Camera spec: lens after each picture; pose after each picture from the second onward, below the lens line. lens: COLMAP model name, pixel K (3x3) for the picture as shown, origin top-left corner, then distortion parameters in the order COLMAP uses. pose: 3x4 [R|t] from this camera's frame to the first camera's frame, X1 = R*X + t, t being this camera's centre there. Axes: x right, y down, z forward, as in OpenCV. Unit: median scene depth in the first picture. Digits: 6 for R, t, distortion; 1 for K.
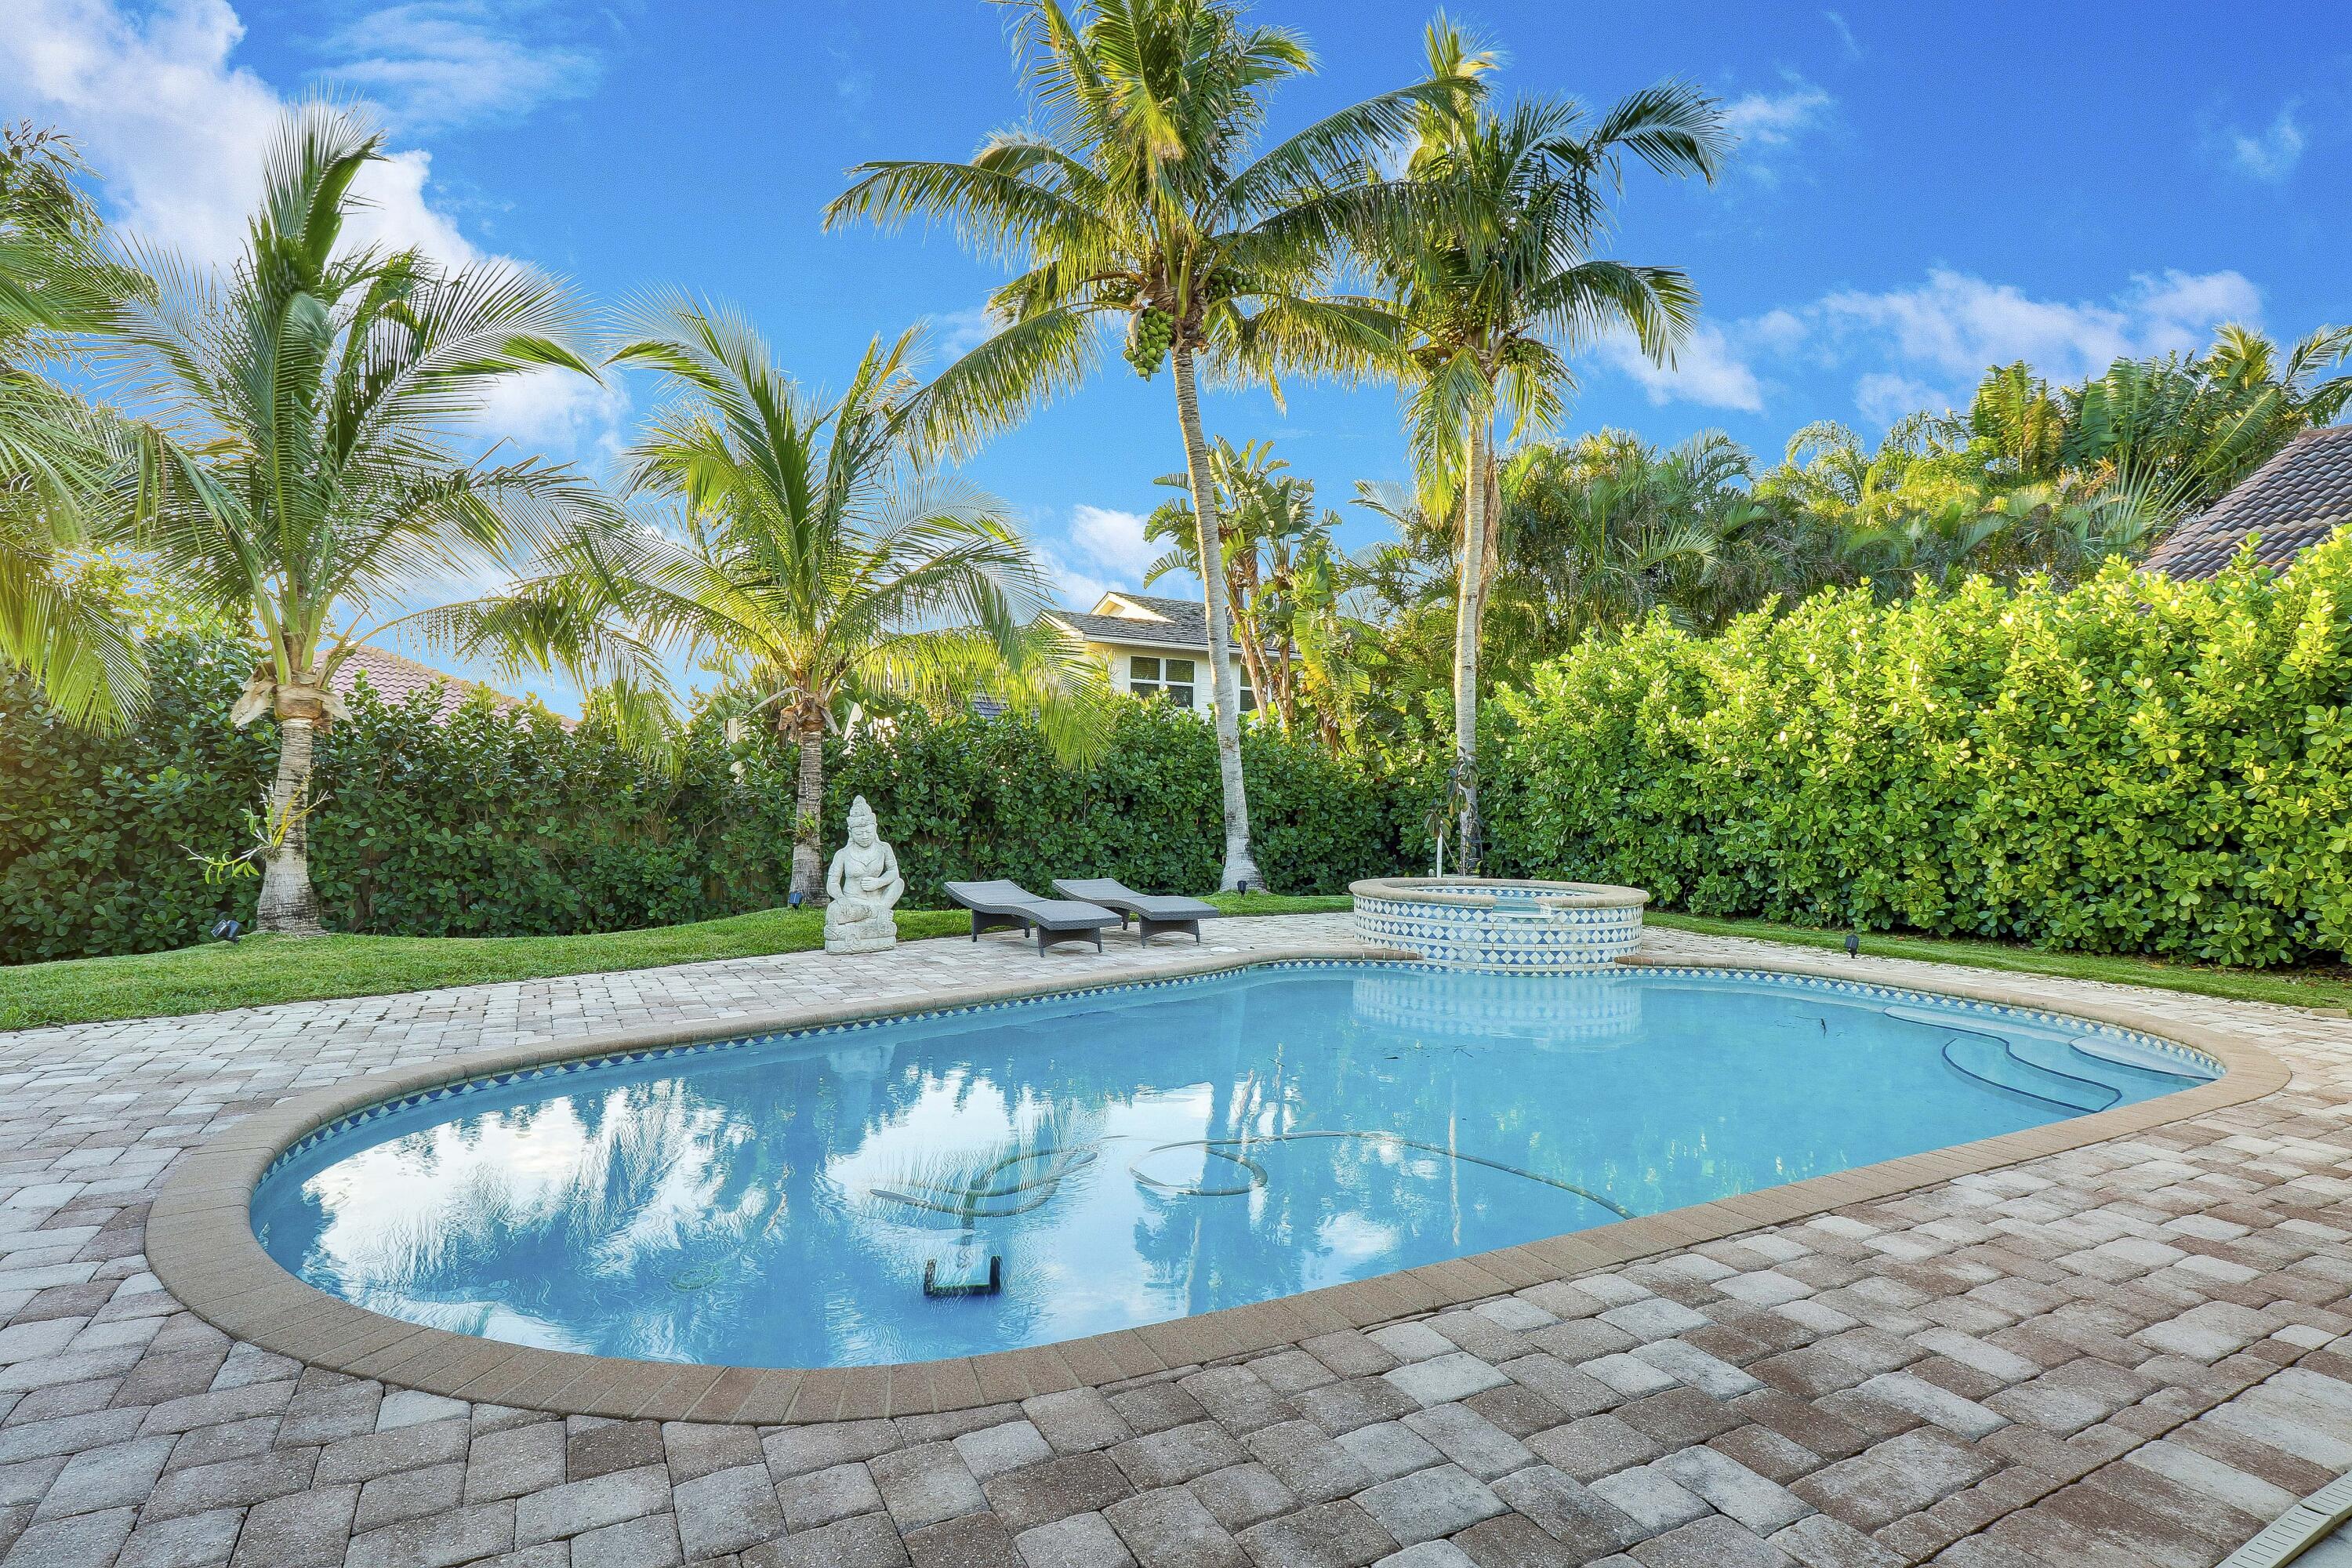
lens RADIAL K [[1123.2, 0, 1168.9], [0, 1123.2, 800.3], [0, 0, 1]] dist [-0.000187, -0.014878]
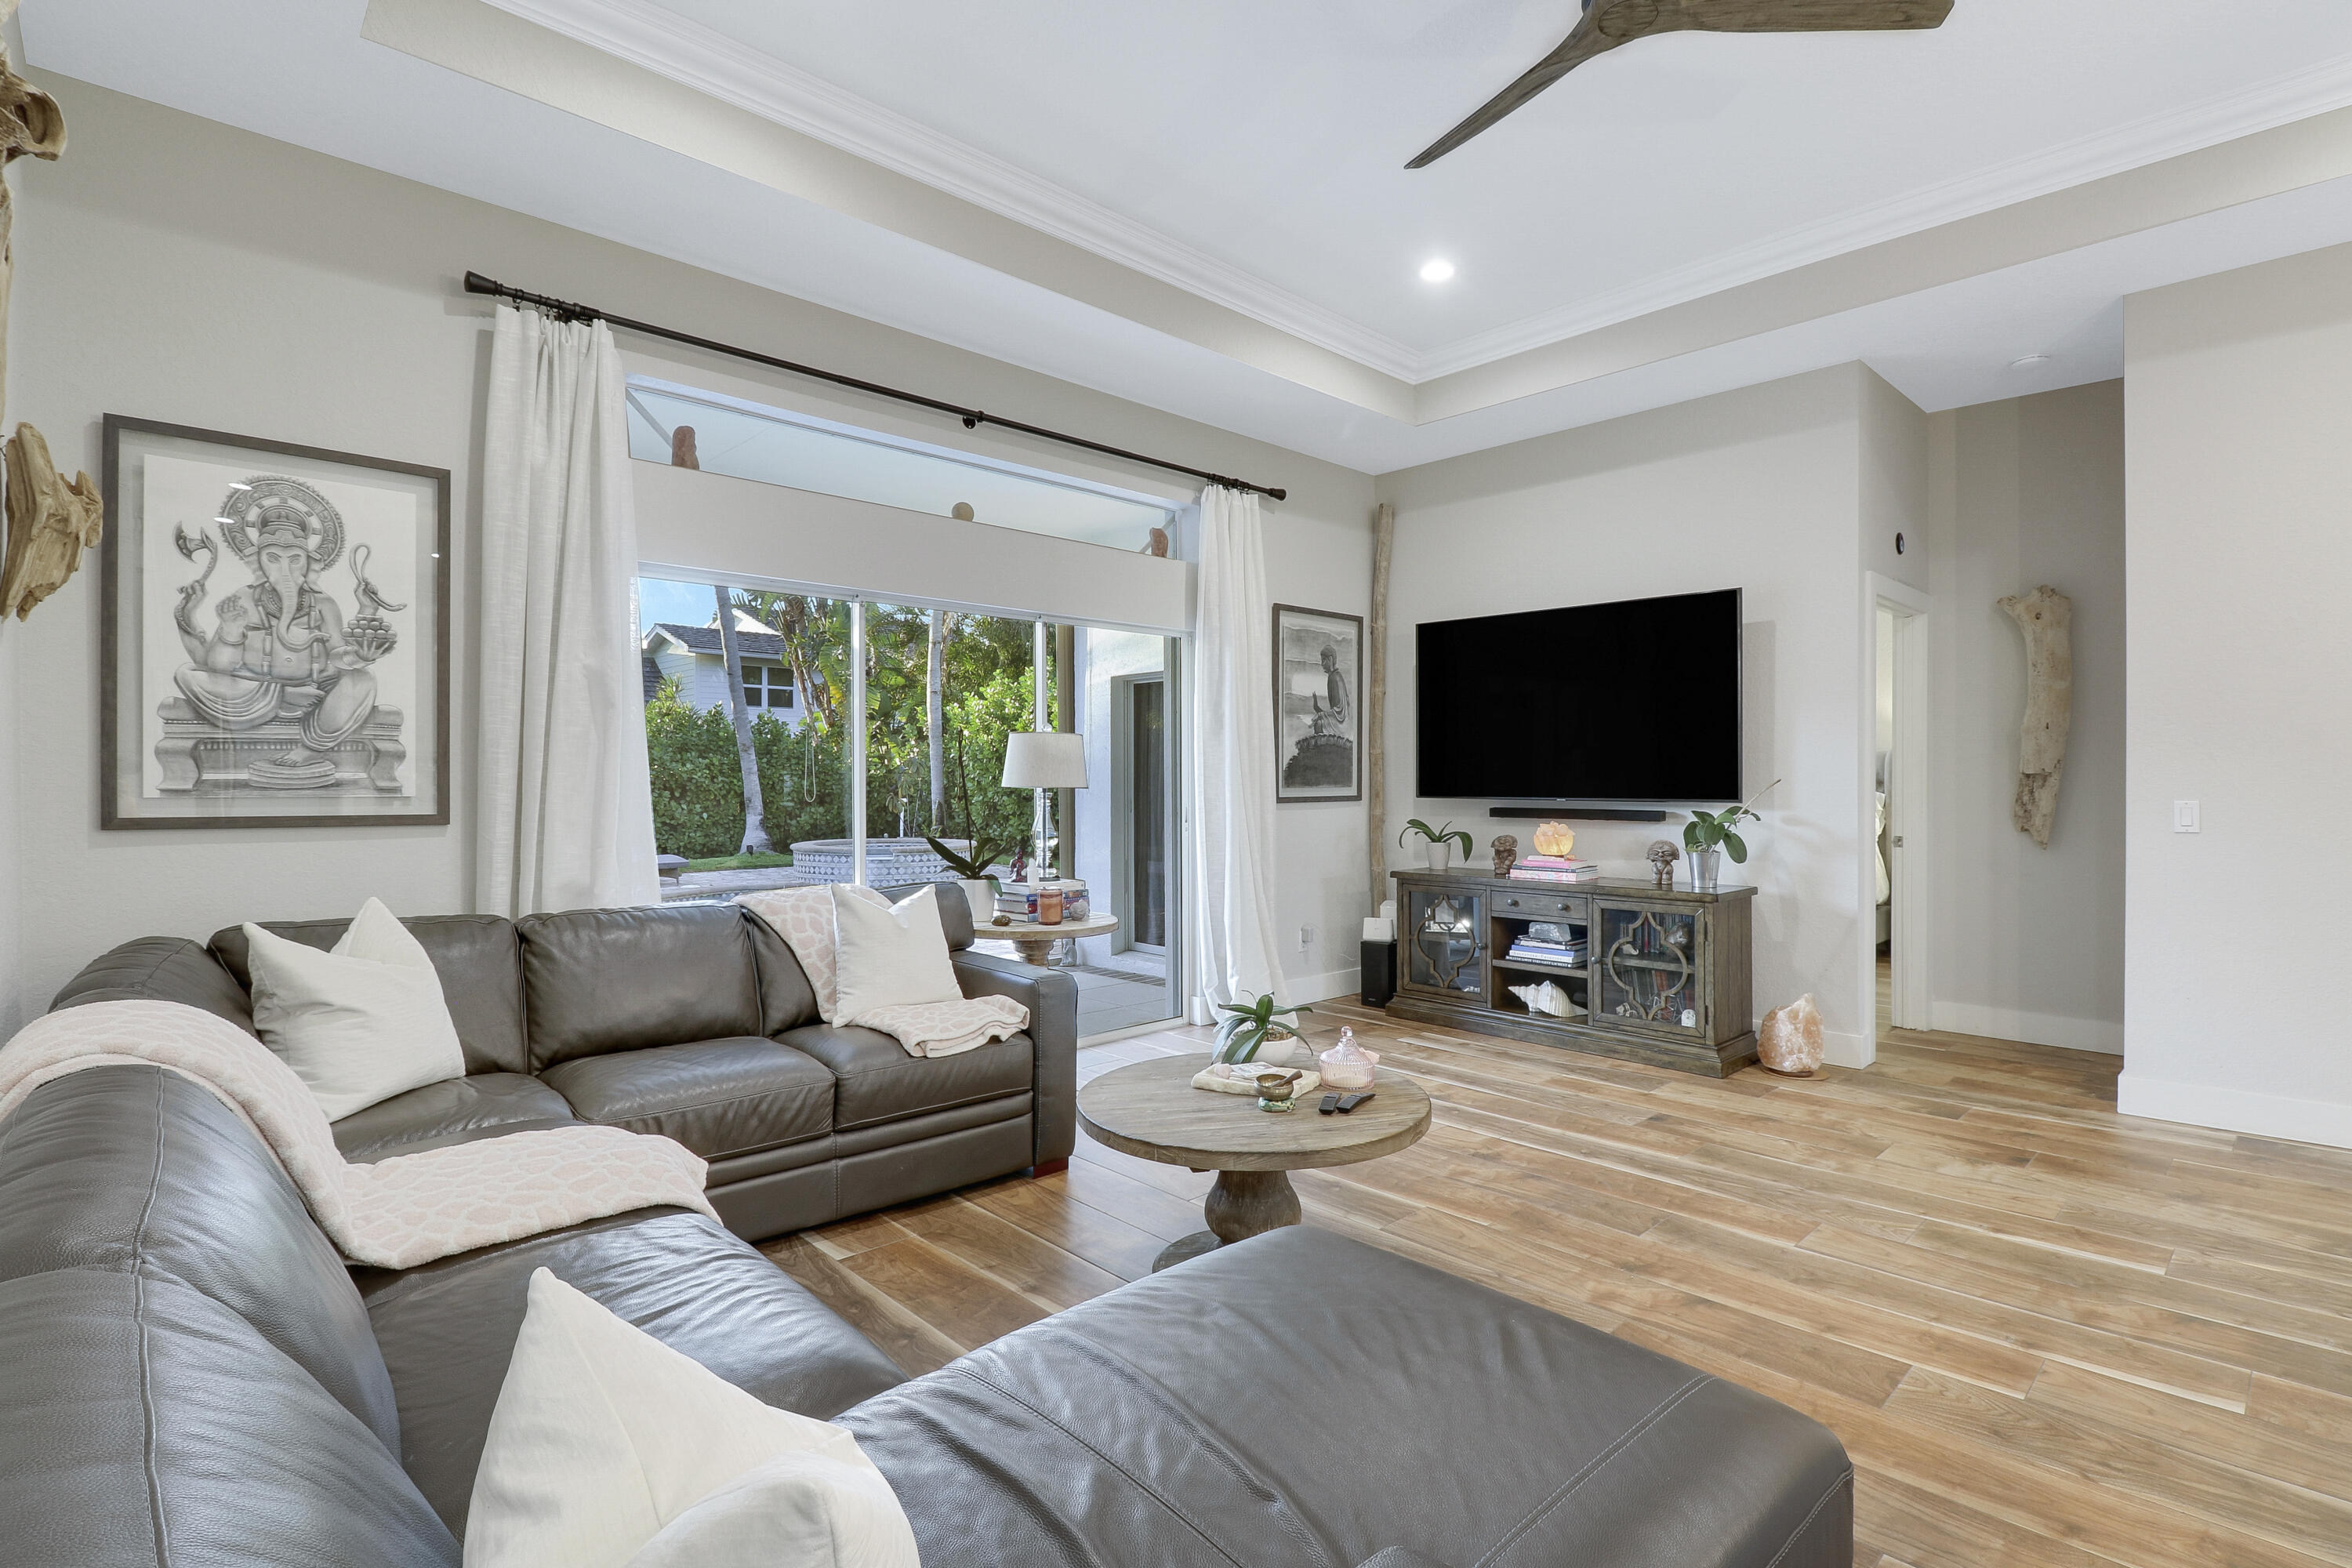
lens RADIAL K [[1124.1, 0, 1181.6], [0, 1124.1, 776.8], [0, 0, 1]] dist [0.008050, -0.020810]
pose [[0.966314, -0.014725, 0.256943, 0.218849], [0.015320, 0.999883, -0.000313, -0.005561], [-0.256908, 0.004239, 0.966426, -0.512238]]
